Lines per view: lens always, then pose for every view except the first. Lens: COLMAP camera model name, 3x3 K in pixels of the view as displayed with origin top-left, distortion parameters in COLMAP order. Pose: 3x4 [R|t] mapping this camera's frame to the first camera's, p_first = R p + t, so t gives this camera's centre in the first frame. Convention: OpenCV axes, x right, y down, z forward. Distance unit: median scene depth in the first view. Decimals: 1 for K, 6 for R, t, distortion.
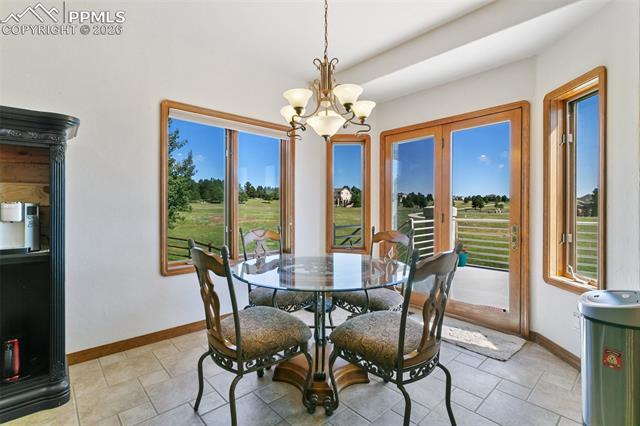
lens RADIAL K [[300.7, 0, 311.6], [0, 300.7, 205.2], [0, 0, 1]] dist [-0.000462, -0.000129]
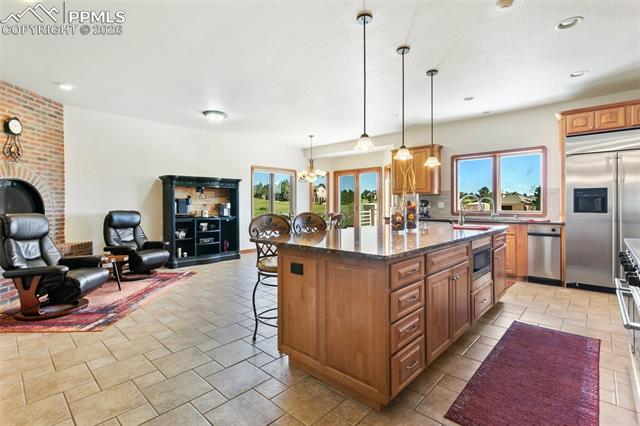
lens RADIAL K [[307.3, 0, 314.9], [0, 307.3, 205.3], [0, 0, 1]] dist [0.003574, 0.000990]
pose [[0.995895, -0.001806, 0.090498, -0.257286], [0.000960, 0.999955, 0.009386, -0.019514], [-0.090511, -0.009261, 0.995852, -2.783591]]
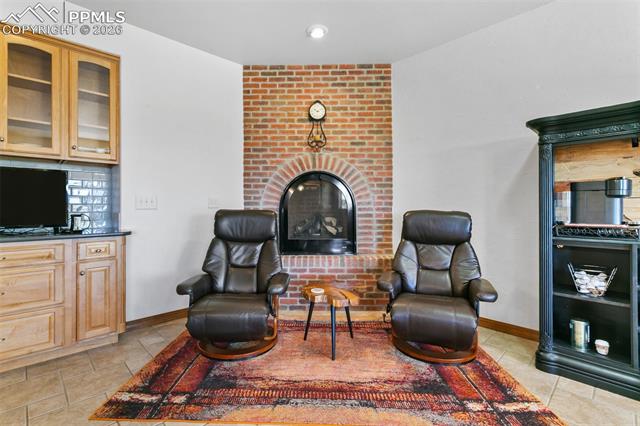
lens RADIAL K [[300.7, 0, 311.6], [0, 300.7, 205.2], [0, 0, 1]] dist [-0.000462, -0.000129]
pose [[0.040265, -0.005116, -0.999176, -0.317926], [0.003517, 0.999981, -0.004979, 0.034611], [0.999183, -0.003314, 0.040282, -0.429646]]
